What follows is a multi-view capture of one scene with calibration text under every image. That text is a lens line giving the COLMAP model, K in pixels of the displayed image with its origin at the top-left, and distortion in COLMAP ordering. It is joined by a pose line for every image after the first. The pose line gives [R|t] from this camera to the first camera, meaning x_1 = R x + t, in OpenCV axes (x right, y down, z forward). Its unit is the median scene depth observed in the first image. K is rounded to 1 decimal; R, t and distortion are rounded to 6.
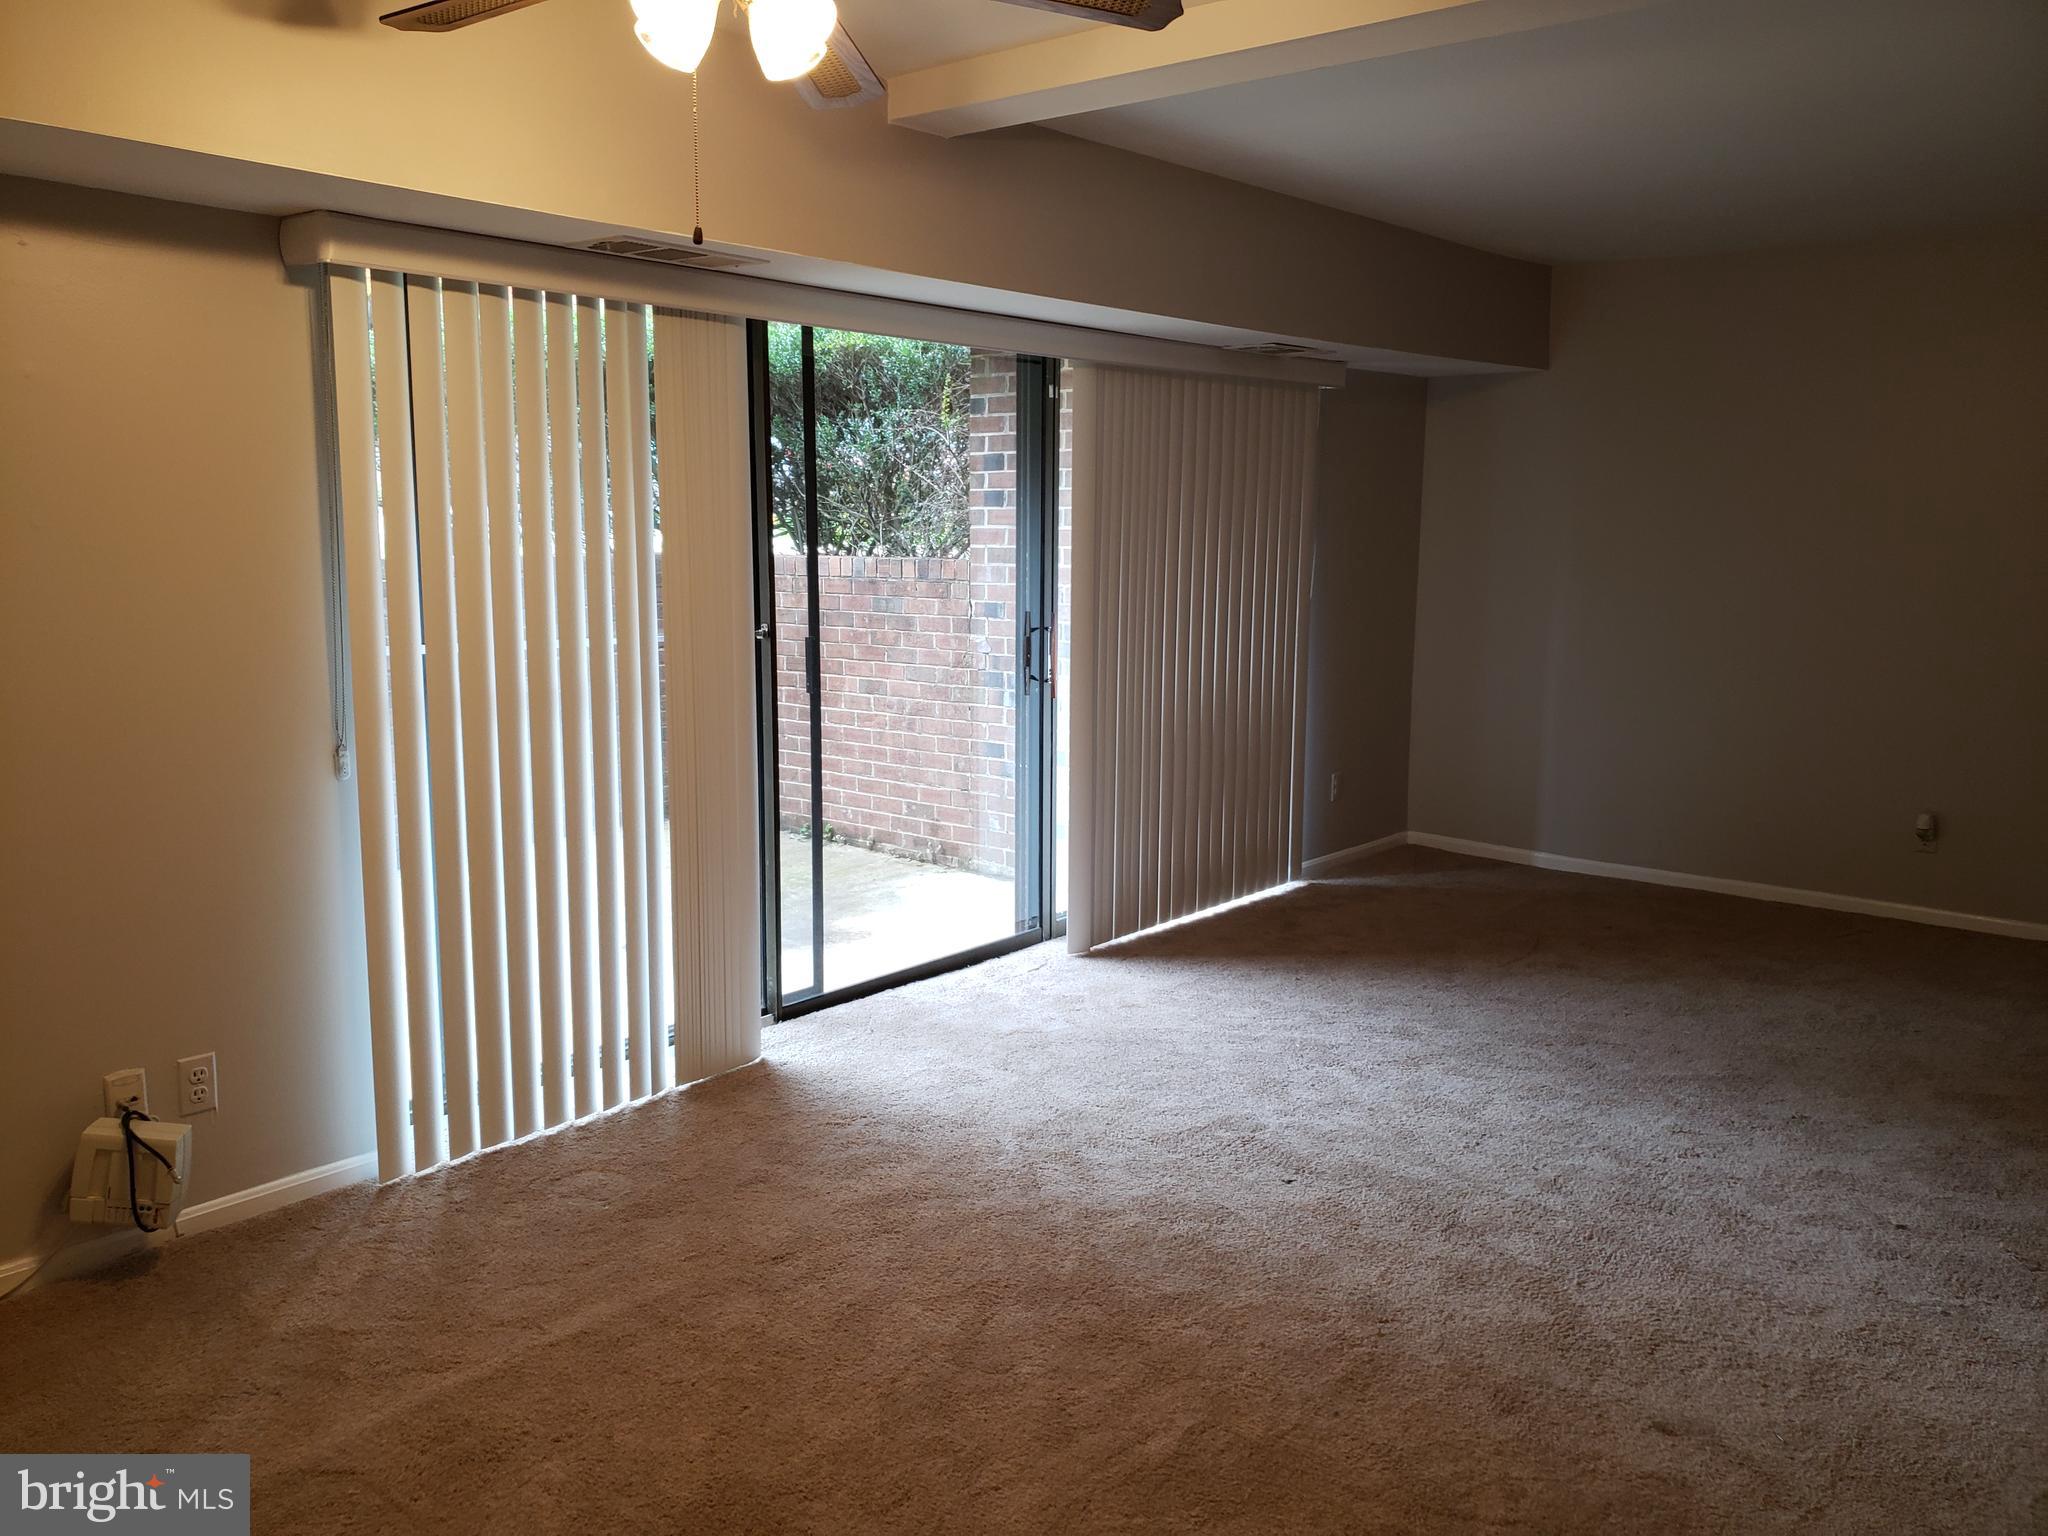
lens RADIAL K [[1559.0, 0, 1024.0], [0, 1559.0, 768.0], [0, 0, 1]] dist [-0.194819, 0.243803]
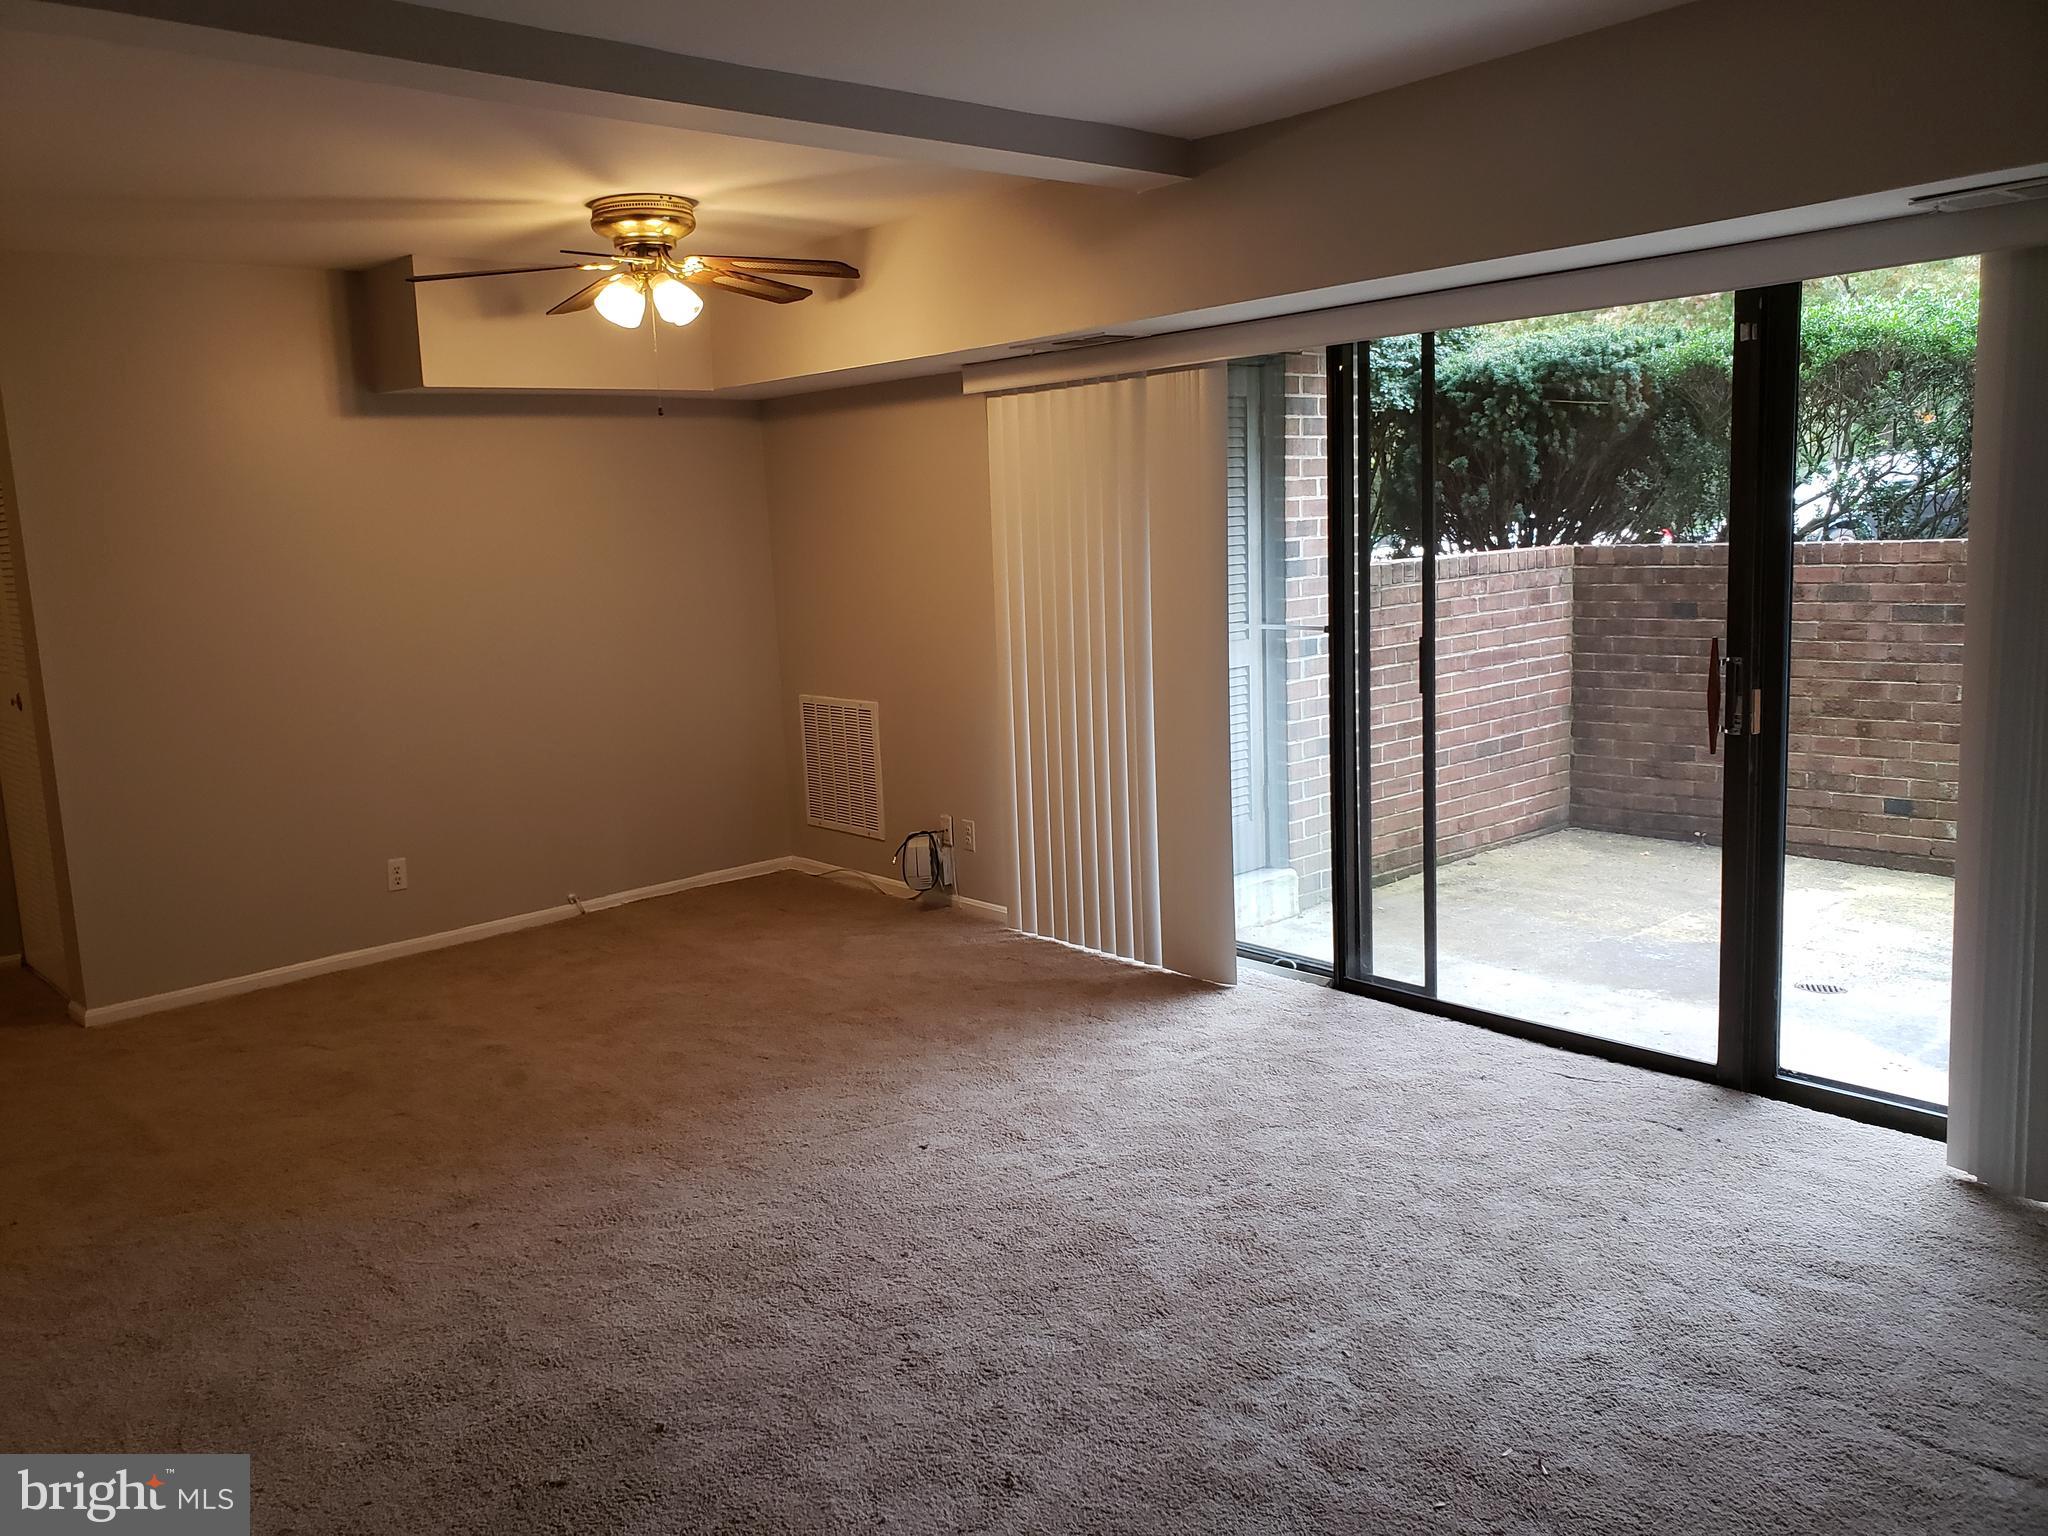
lens RADIAL K [[1559.0, 0, 1024.0], [0, 1559.0, 768.0], [0, 0, 1]] dist [-0.194819, 0.243803]
pose [[-0.152566, 0.138296, -0.978569, 0.870217], [-0.124660, 0.979559, 0.157871, -0.125287], [0.980400, 0.146074, -0.132207, 0.863236]]
